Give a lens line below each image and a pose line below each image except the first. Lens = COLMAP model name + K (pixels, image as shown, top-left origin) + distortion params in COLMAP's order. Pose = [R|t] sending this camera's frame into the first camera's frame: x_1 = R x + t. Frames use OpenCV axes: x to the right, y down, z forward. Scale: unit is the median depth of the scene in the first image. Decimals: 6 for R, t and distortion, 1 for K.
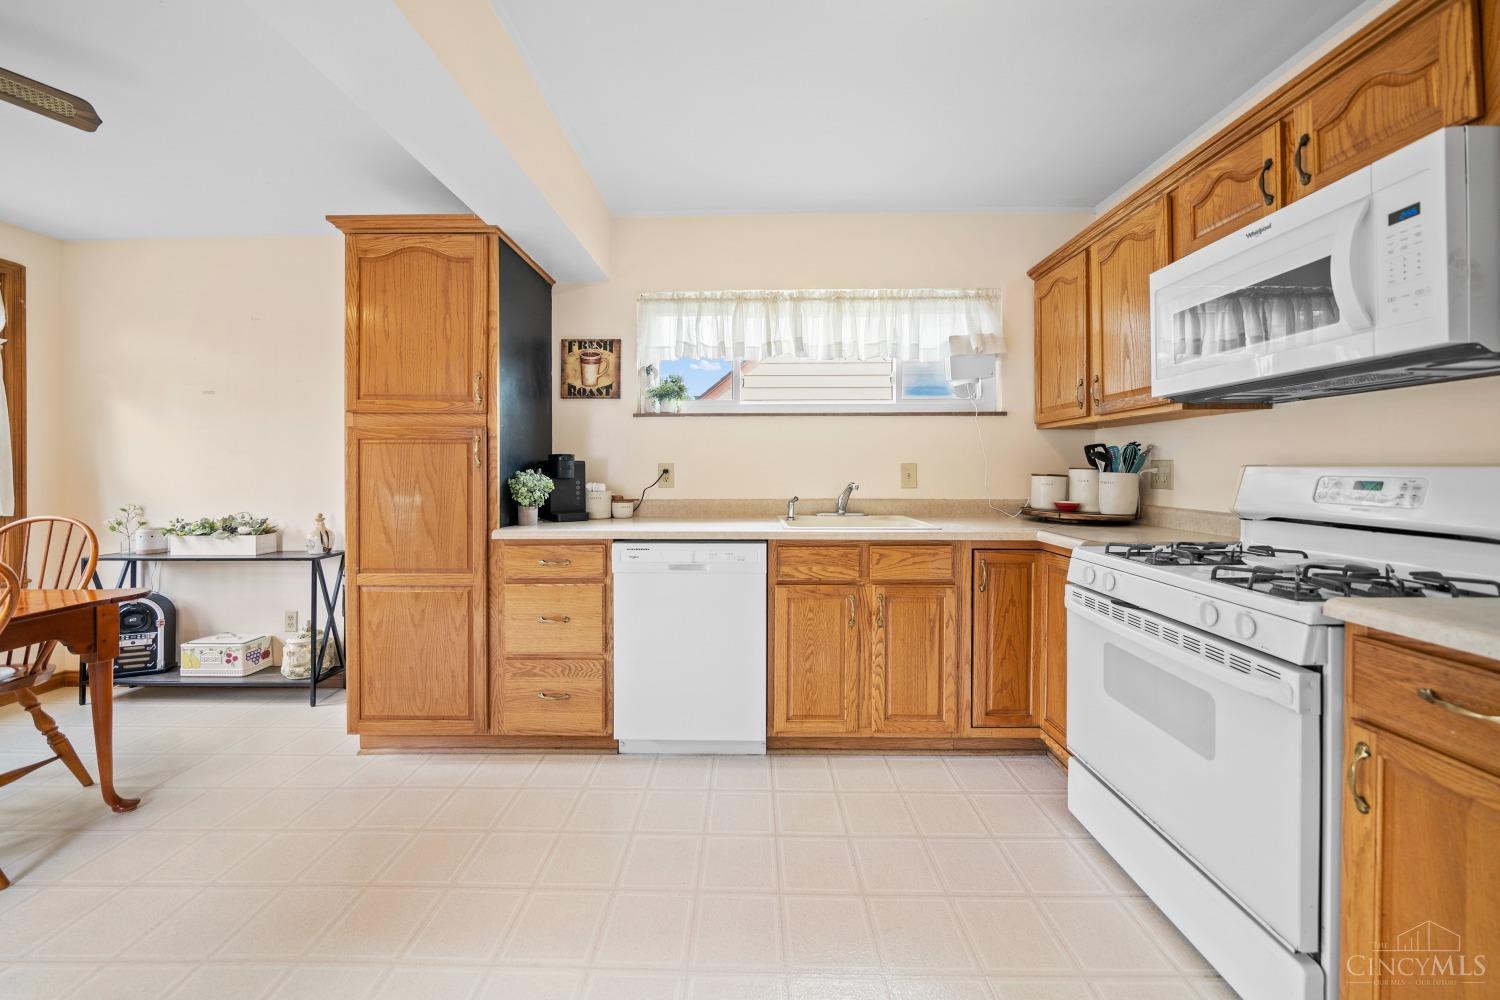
lens RADIAL K [[528.6, 0, 744.3], [0, 528.6, 471.4], [0, 0, 1]] dist [-0.003757, -0.000221]
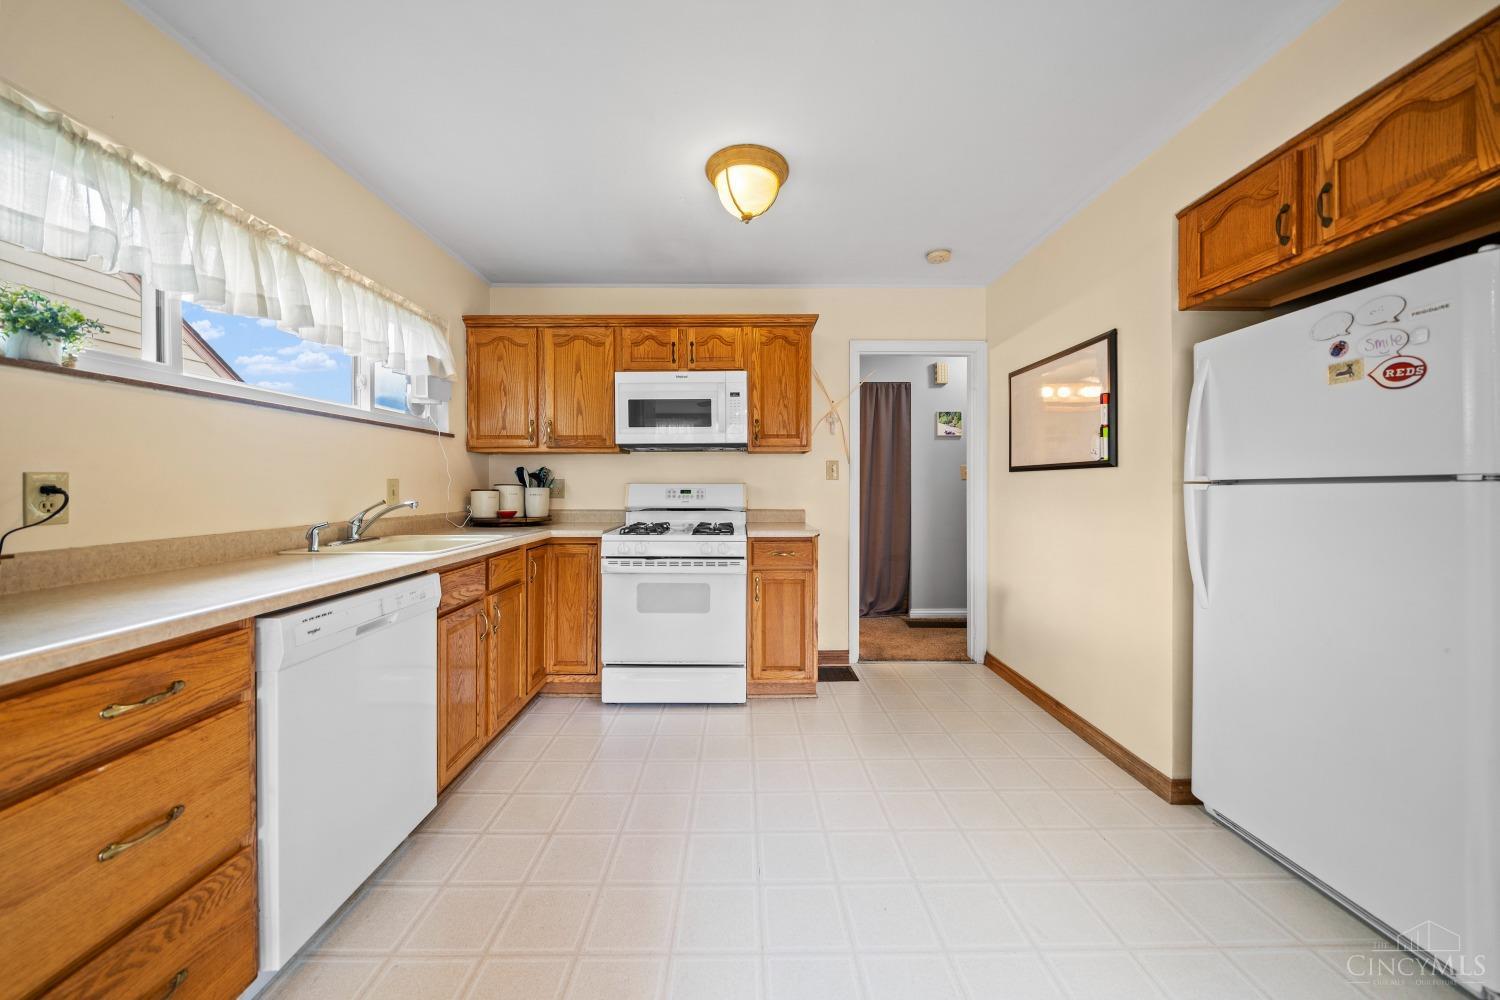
lens RADIAL K [[522.6, 0, 747.0], [0, 522.6, 487.2], [0, 0, 1]] dist [-0.004120, -0.000133]
pose [[-0.024301, -0.003724, 0.999698, -0.791406], [0.006551, 0.999971, 0.003884, -0.000651], [-0.999683, 0.006644, -0.024276, 0.508552]]
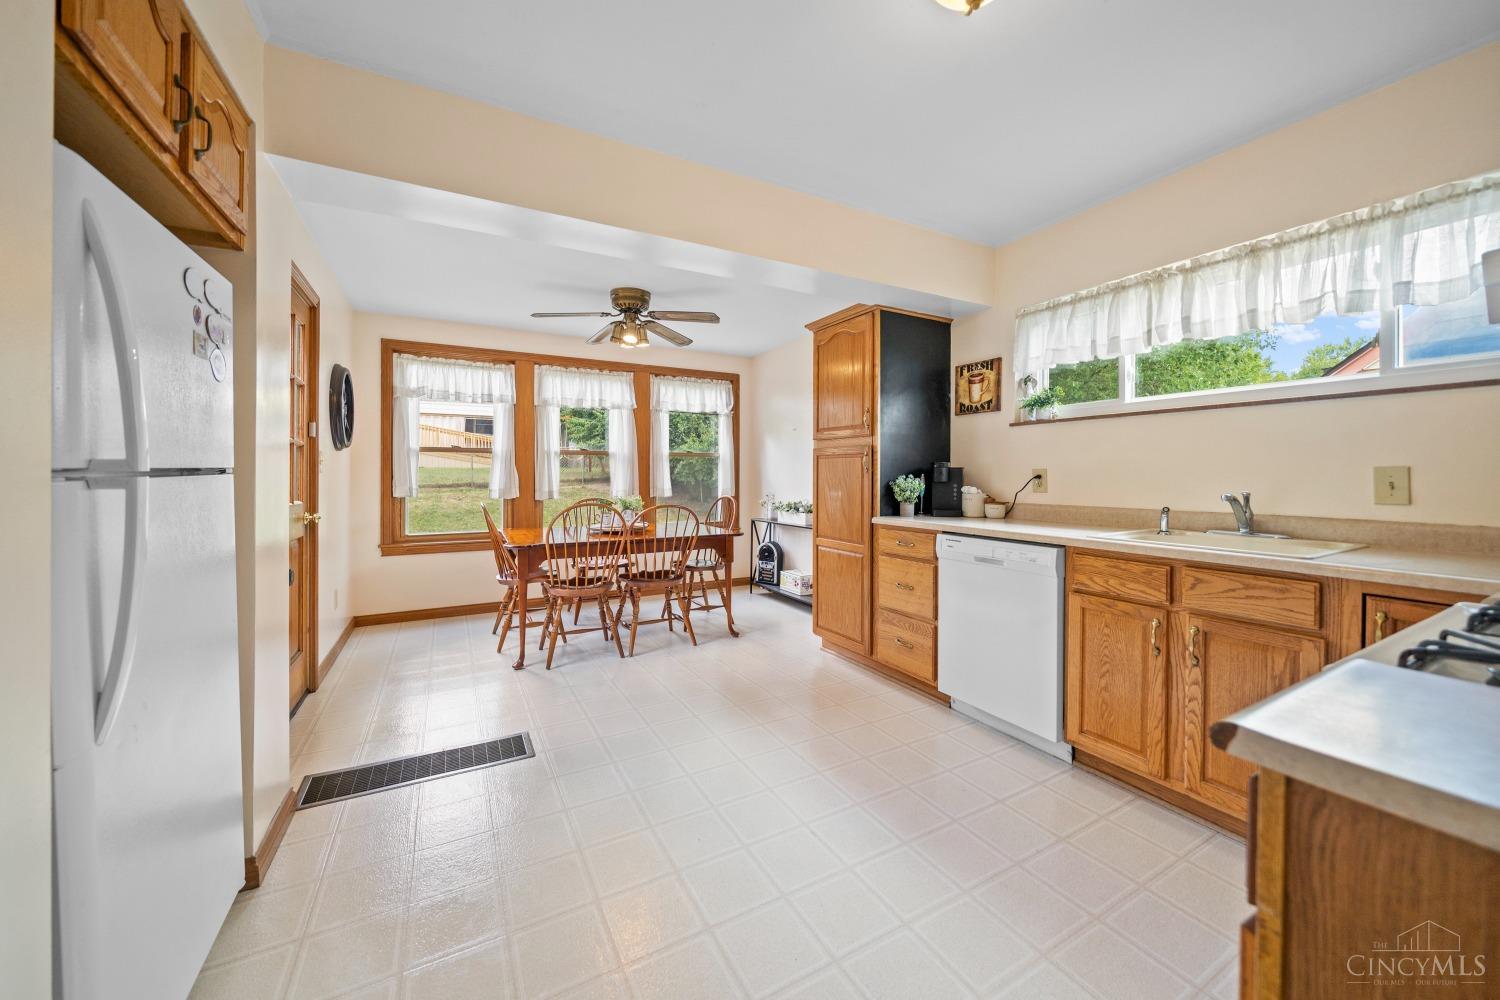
lens RADIAL K [[549.0, 0, 744.8], [0, 549.0, 478.4], [0, 0, 1]] dist [-0.000848, -0.000089]
pose [[0.490194, 0.008648, -0.871570, 0.646952], [-0.005097, 0.999962, 0.007055, -0.001962], [0.871598, 0.000984, 0.490220, -0.037107]]
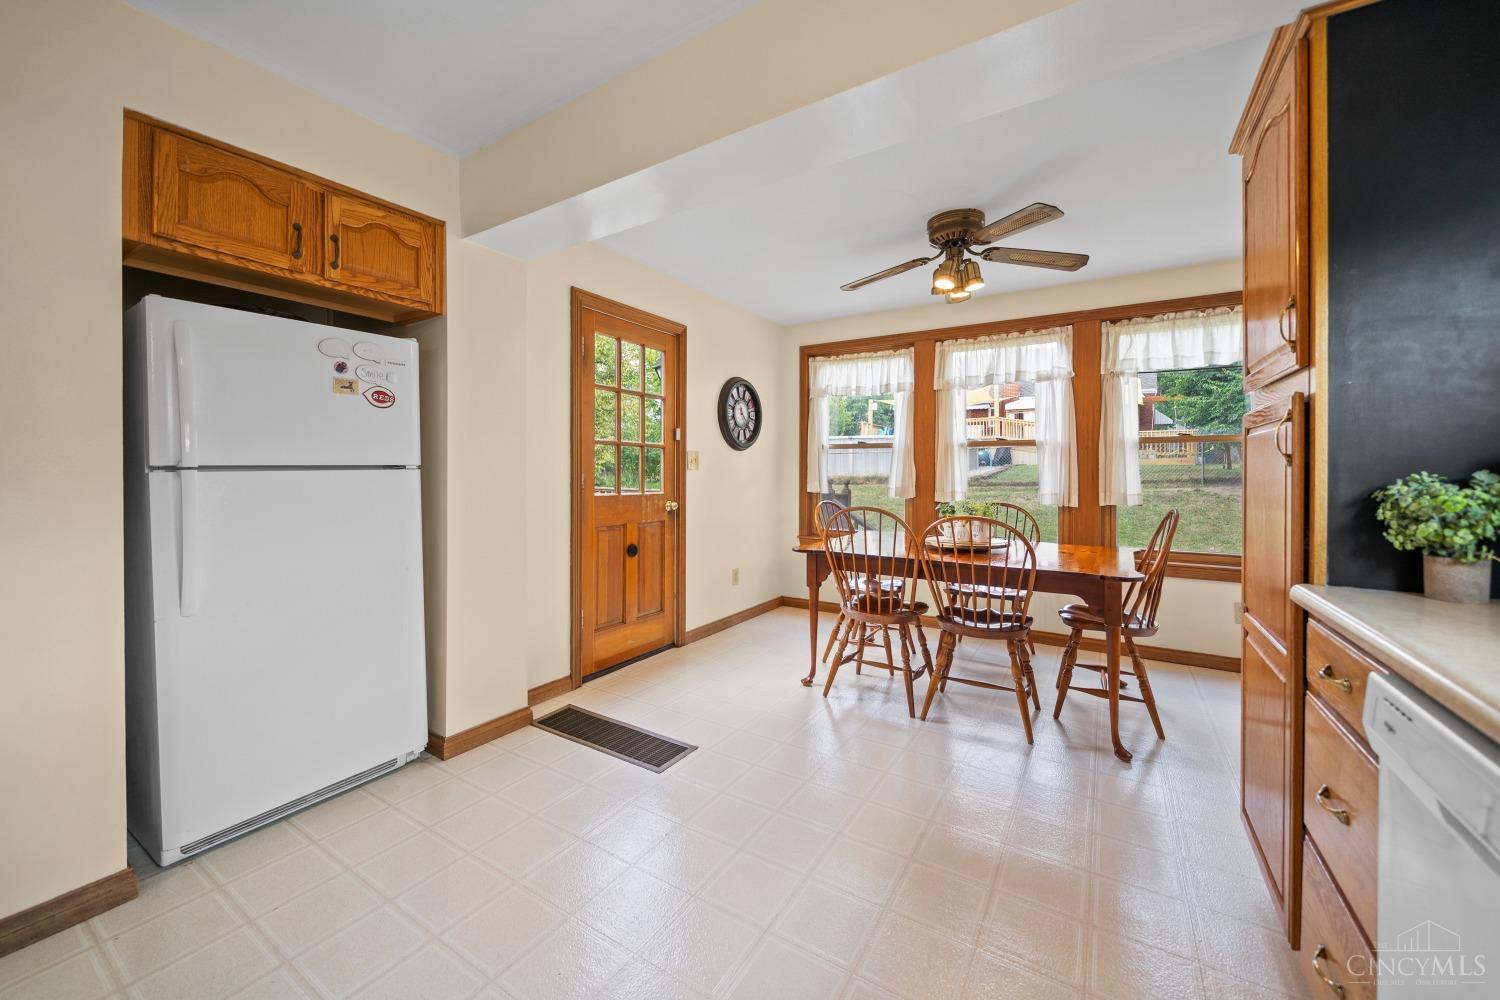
lens RADIAL K [[574.8, 0, 745.1], [0, 574.8, 477.8], [0, 0, 1]] dist [-0.001051, 0.000045]
pose [[-0.524895, 0.010367, -0.851104, 0.313738], [-0.004757, 0.999874, 0.015113, -0.002878], [0.851154, 0.011981, -0.524780, 0.816796]]
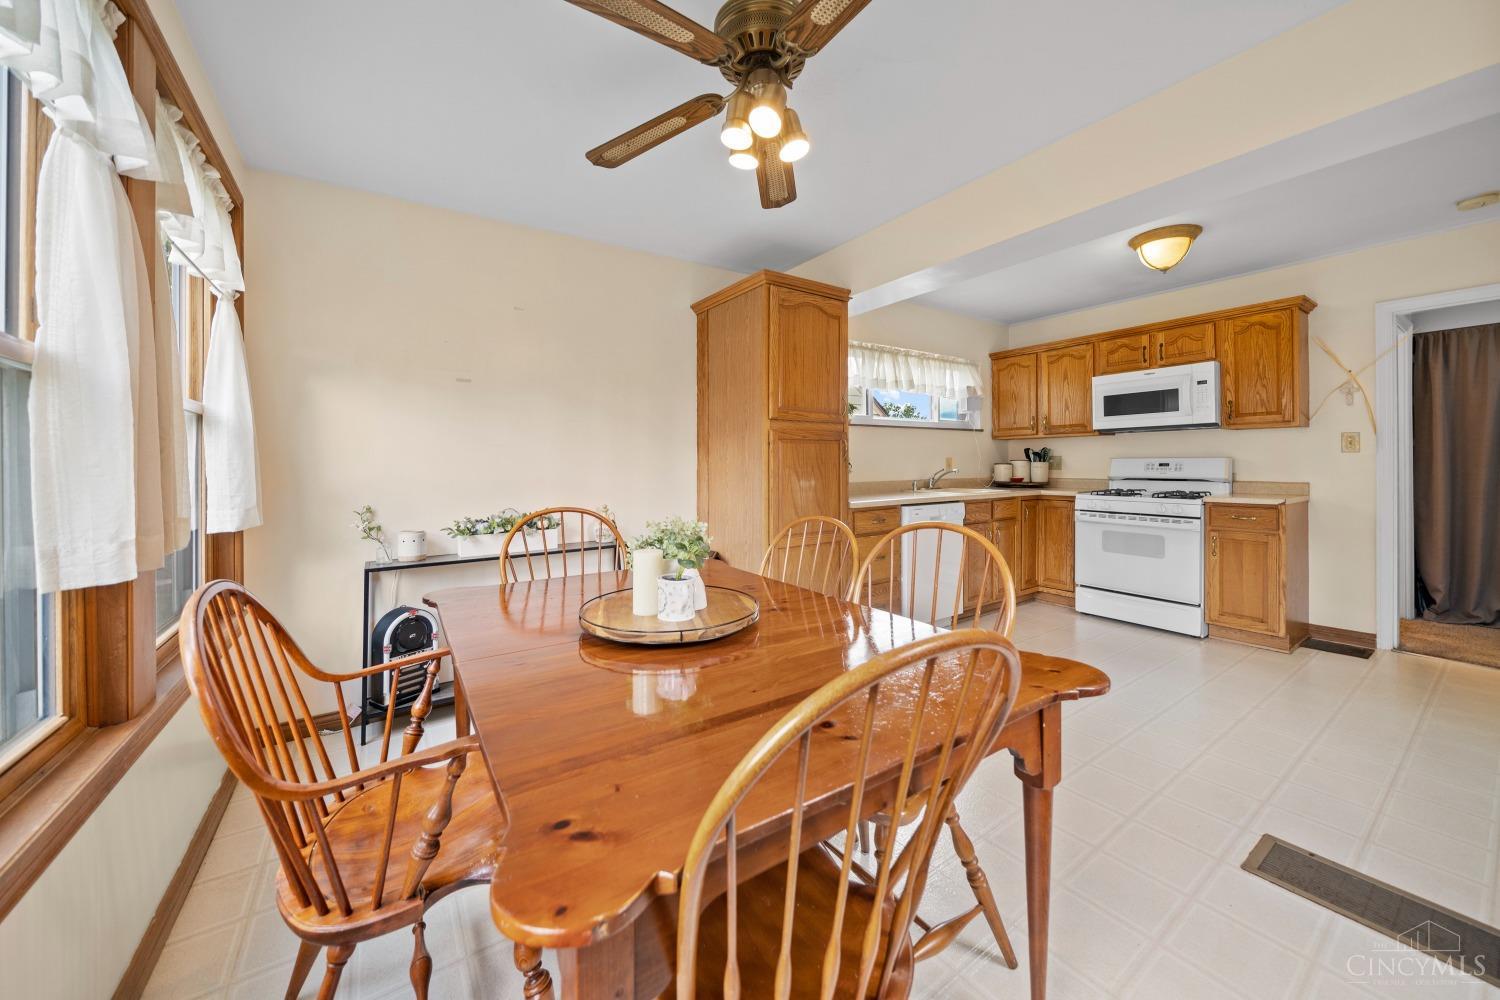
lens RADIAL K [[544.9, 0, 744.1], [0, 544.9, 467.0], [0, 0, 1]] dist [-0.003437, -0.000249]
pose [[0.819100, -0.009406, 0.573573, -1.585176], [0.010514, 0.999944, 0.001382, 0.007159], [-0.573554, 0.004899, 0.819153, -0.082985]]
